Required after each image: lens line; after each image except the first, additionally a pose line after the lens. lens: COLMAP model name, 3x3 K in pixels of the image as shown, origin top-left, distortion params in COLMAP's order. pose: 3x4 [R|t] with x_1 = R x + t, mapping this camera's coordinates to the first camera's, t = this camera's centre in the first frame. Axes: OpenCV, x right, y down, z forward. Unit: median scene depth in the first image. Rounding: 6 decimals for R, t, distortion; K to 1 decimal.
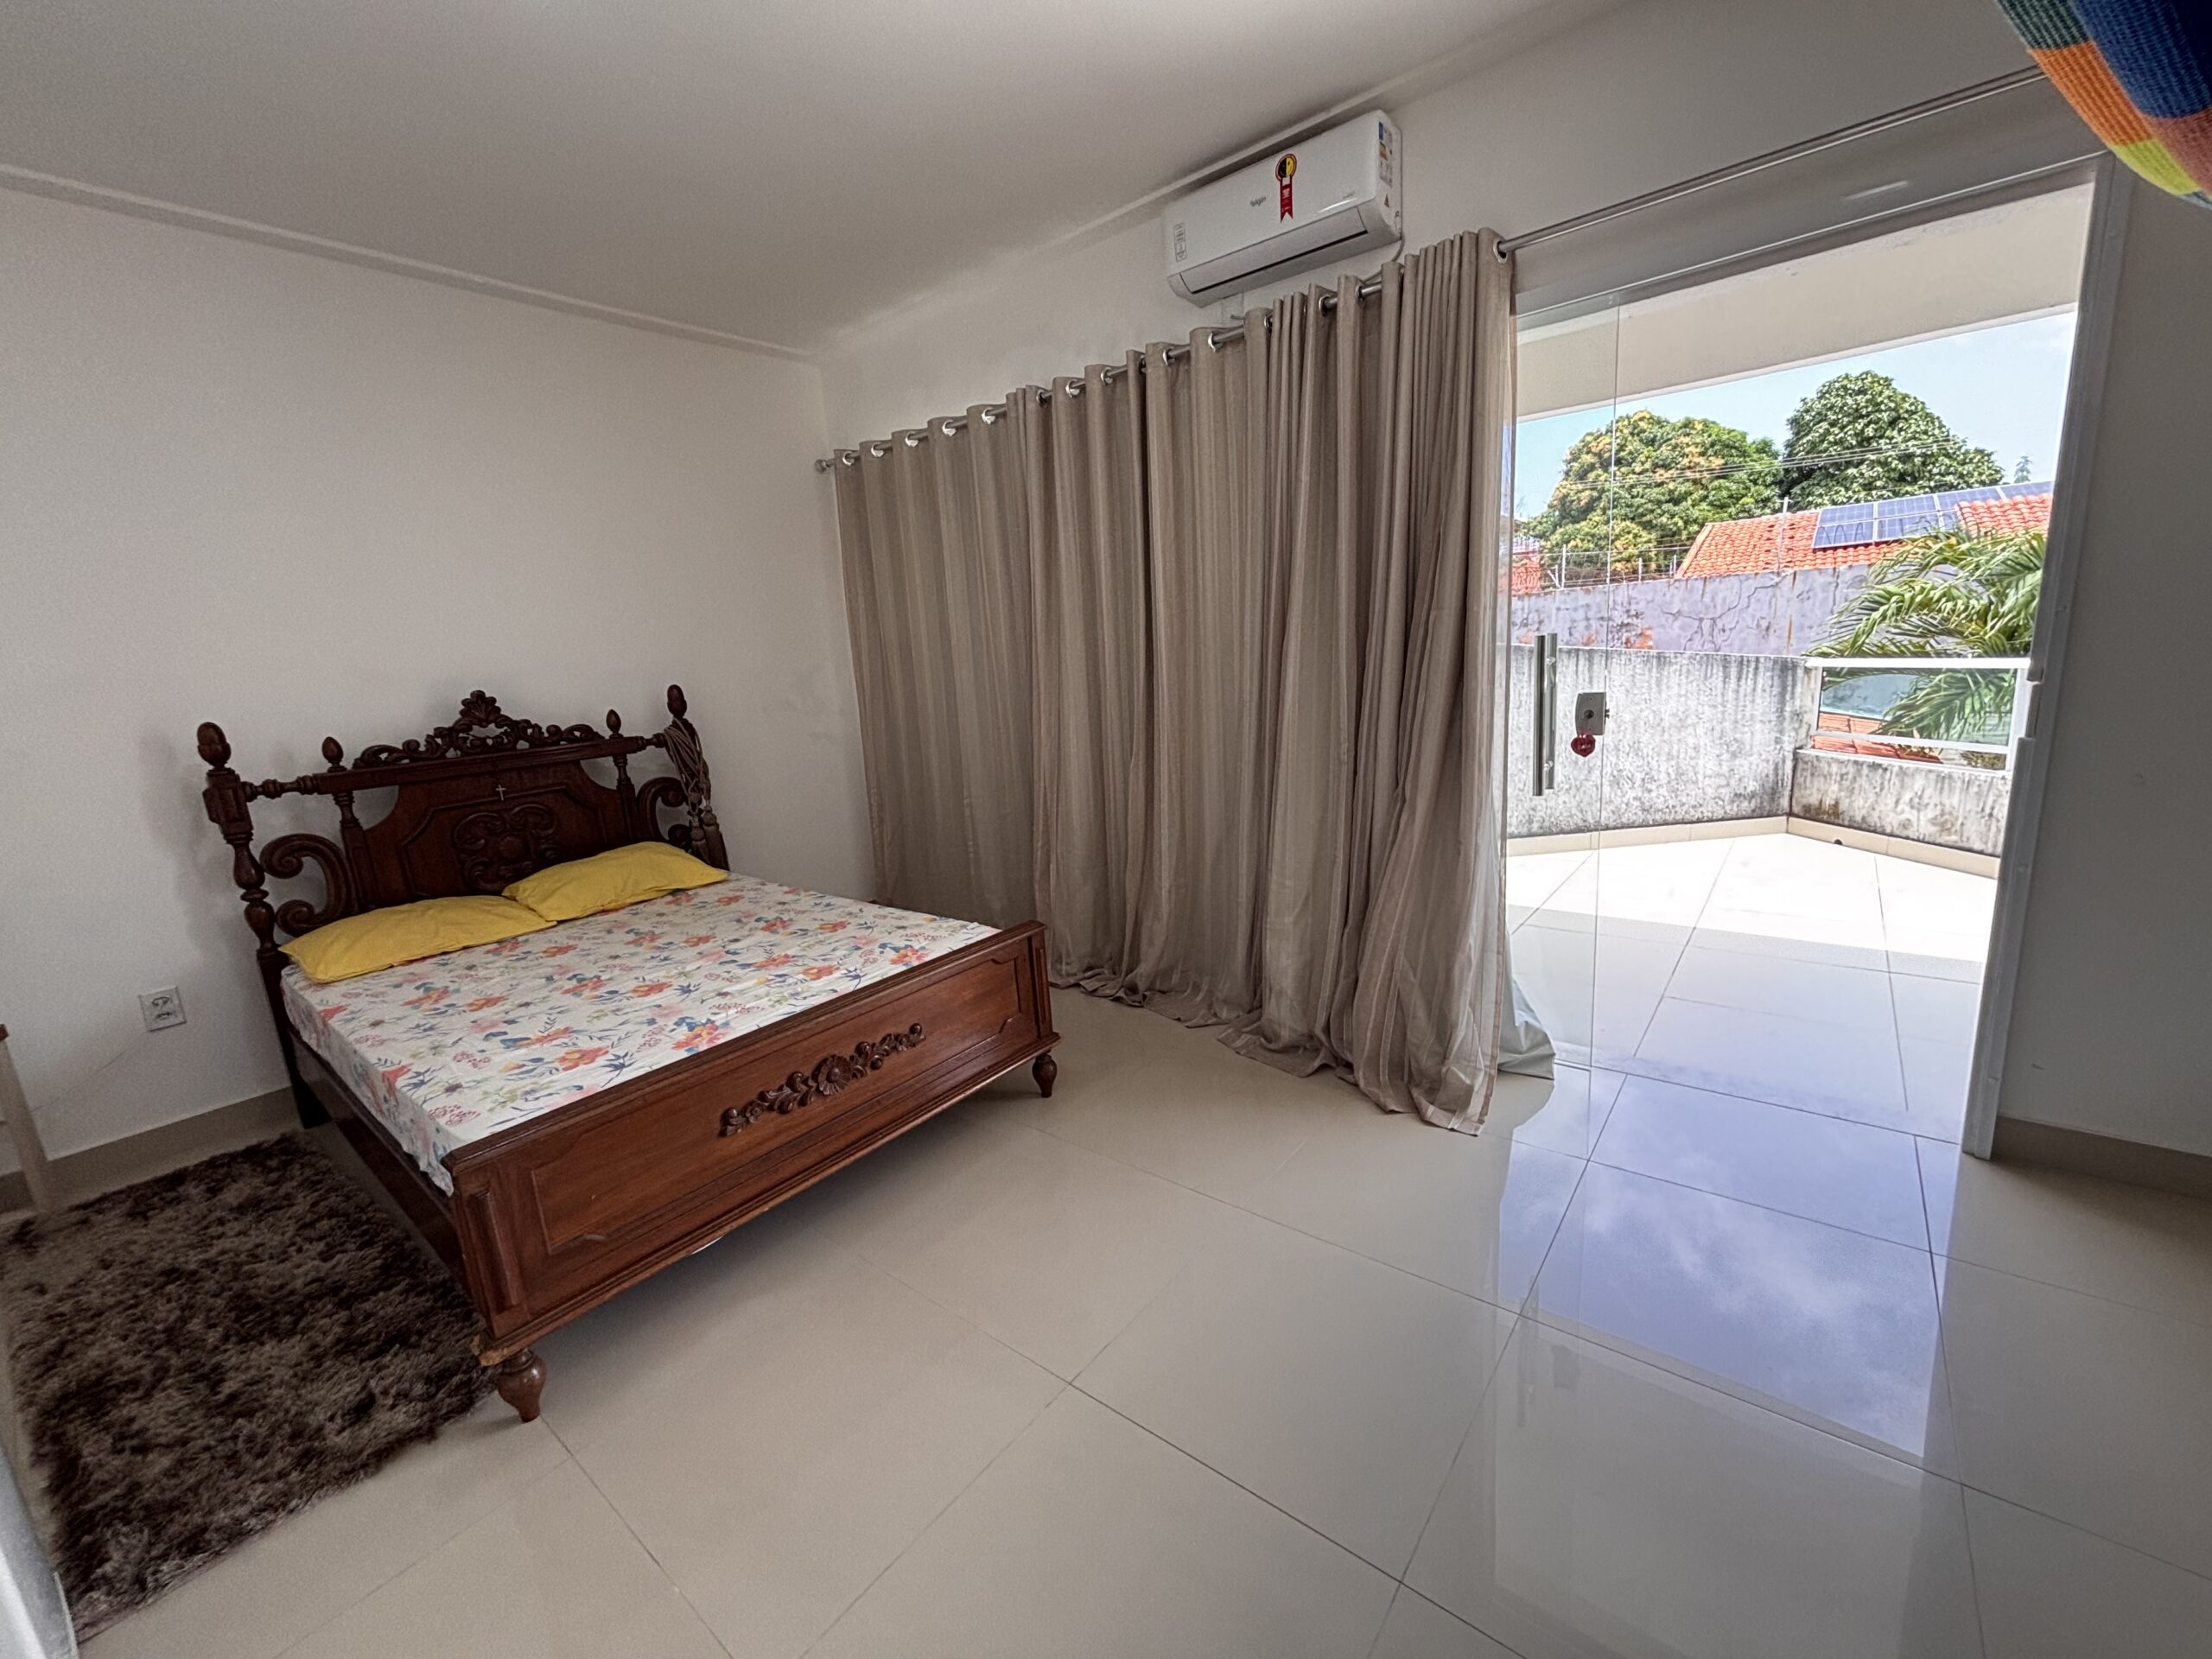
lens RADIAL K [[890.2, 0, 1098.2], [0, 890.2, 827.5], [0, 0, 1]] dist [-0.021574, -0.000132]
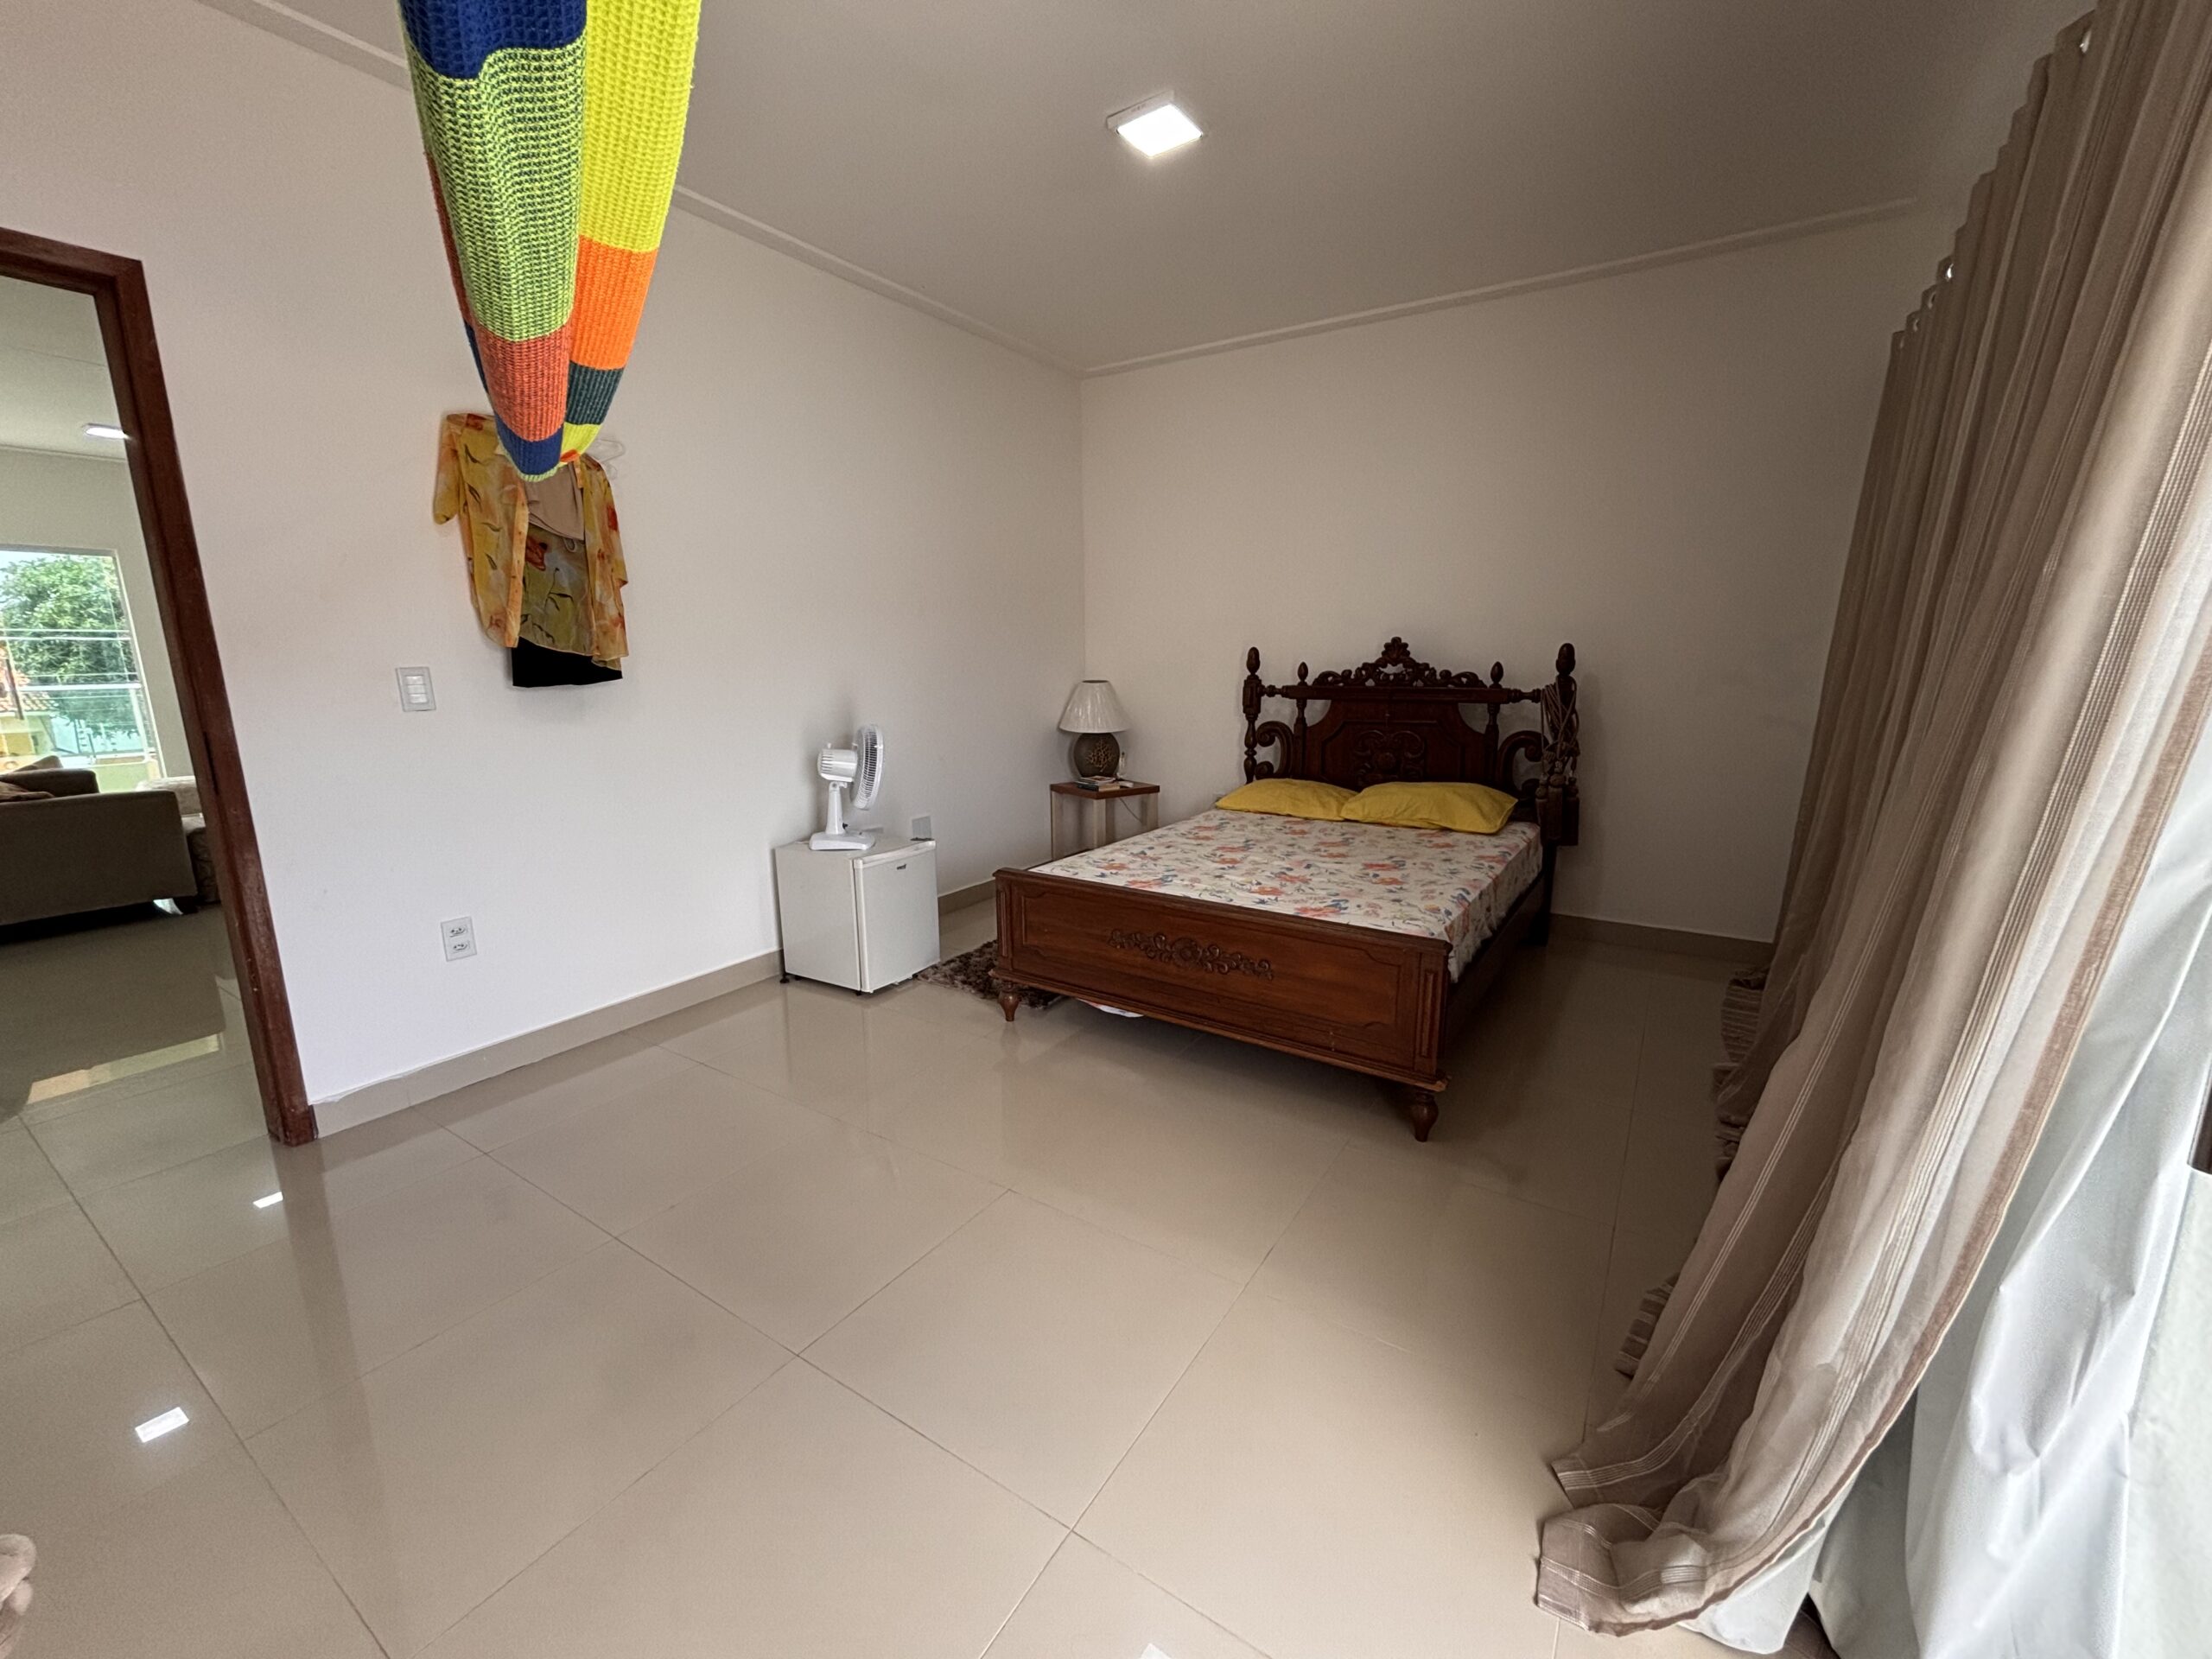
lens RADIAL K [[890.2, 0, 1098.2], [0, 890.2, 827.5], [0, 0, 1]] dist [-0.021574, -0.000132]
pose [[0.065256, 0.256886, -0.964236, 0.667577], [-0.190672, 0.951701, 0.240642, -0.134902], [0.979482, 0.168150, 0.111085, 0.534238]]
